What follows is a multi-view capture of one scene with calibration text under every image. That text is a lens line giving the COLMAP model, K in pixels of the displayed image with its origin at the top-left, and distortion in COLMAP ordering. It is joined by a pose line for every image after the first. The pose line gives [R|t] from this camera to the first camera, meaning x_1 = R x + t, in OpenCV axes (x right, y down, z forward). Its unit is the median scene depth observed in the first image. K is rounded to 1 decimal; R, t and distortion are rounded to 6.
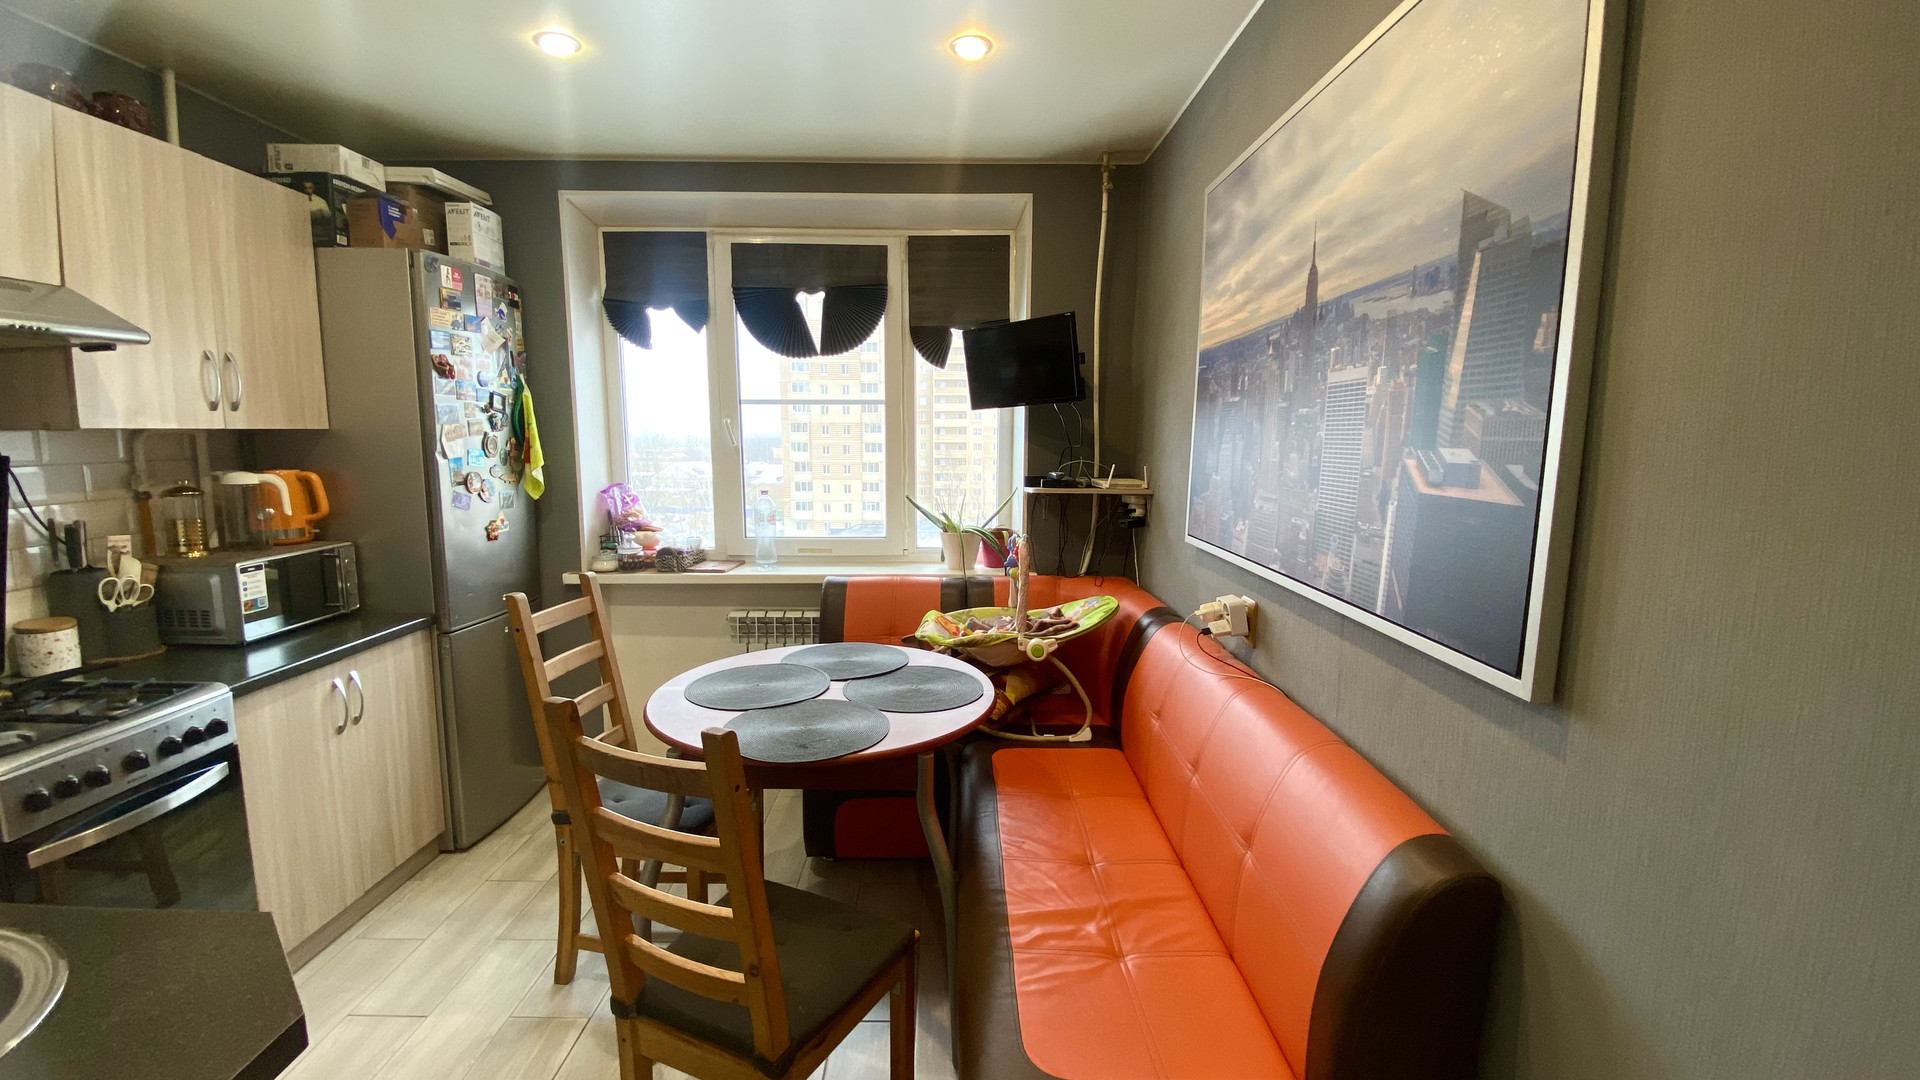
lens RADIAL K [[787.2, 0, 960.0], [0, 787.2, 540.0], [0, 0, 1]] dist [0.040222, -0.033720]
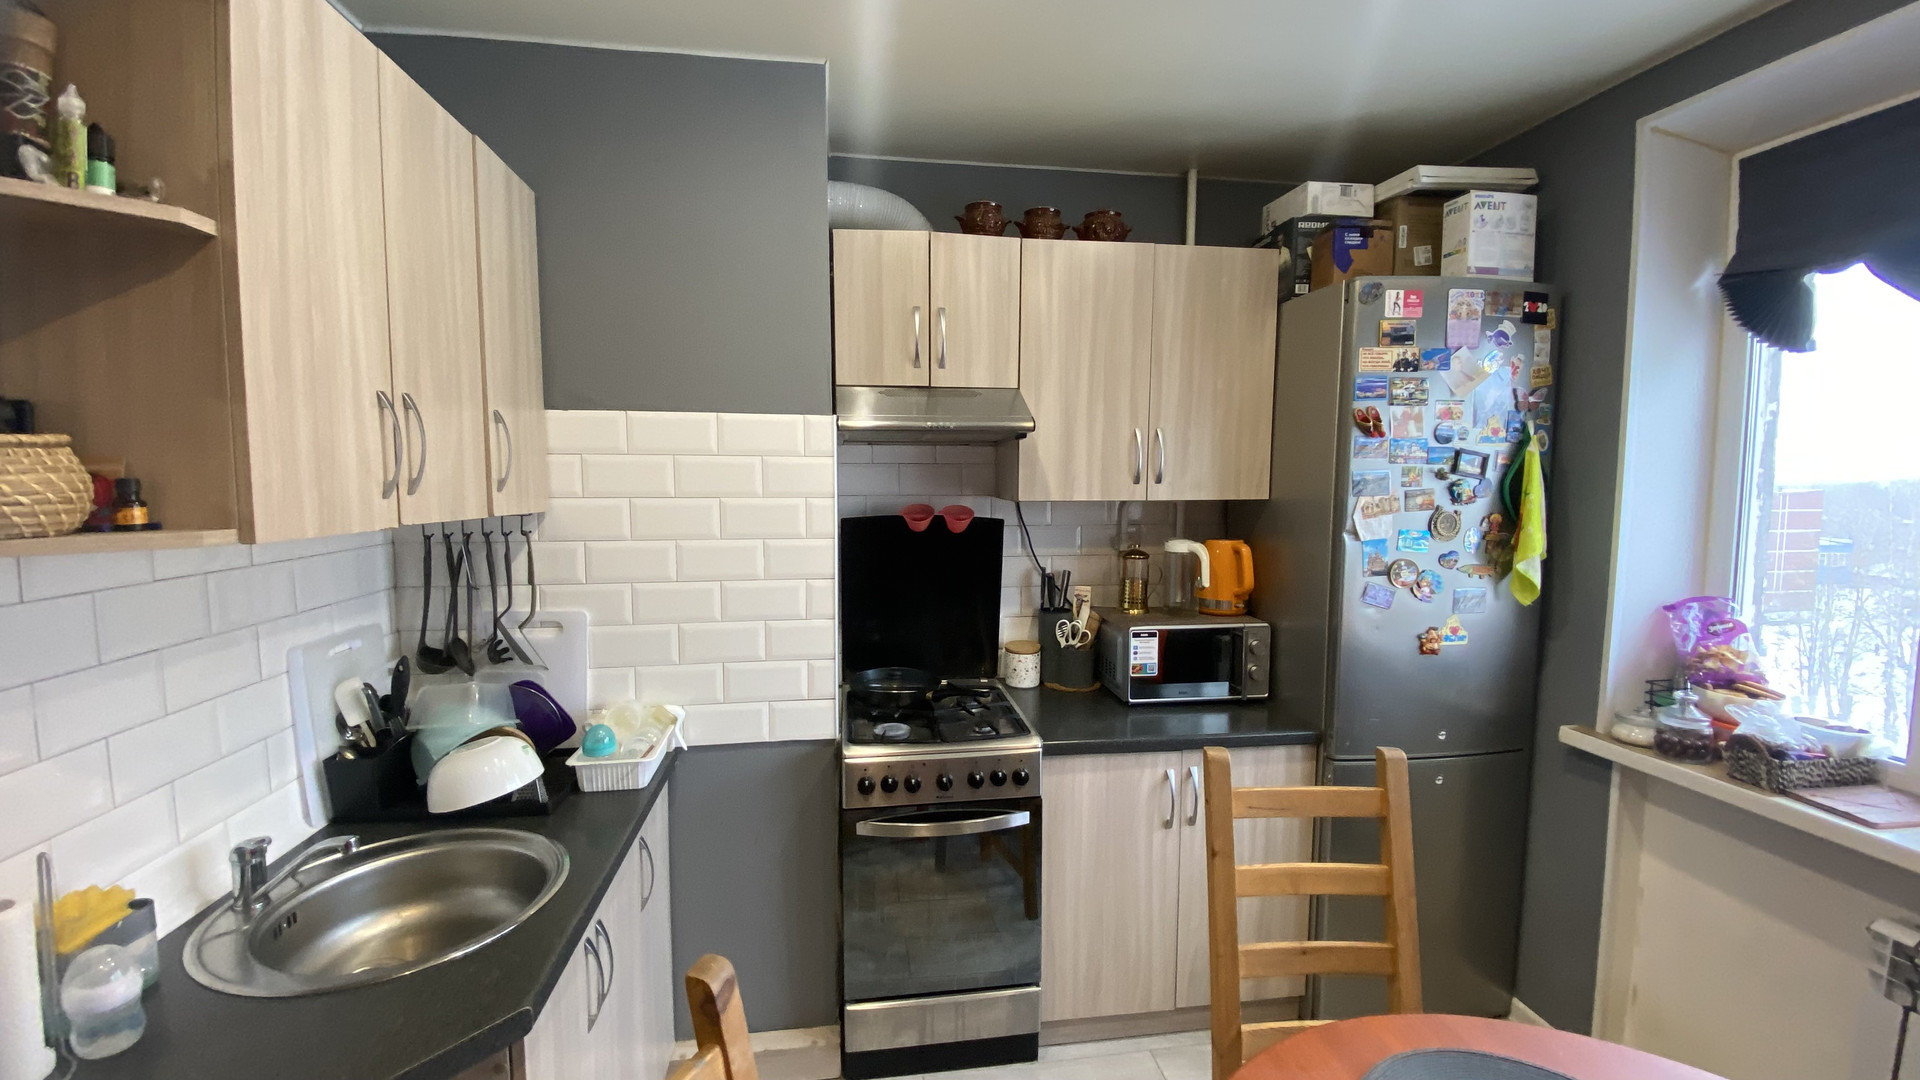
lens RADIAL K [[787.2, 0, 960.0], [0, 787.2, 540.0], [0, 0, 1]] dist [0.040222, -0.033720]
pose [[0.139506, 0.075575, -0.987333, 0.063965], [-0.134235, 0.989323, 0.056761, -0.093471], [0.981081, 0.124616, 0.148161, 0.501100]]
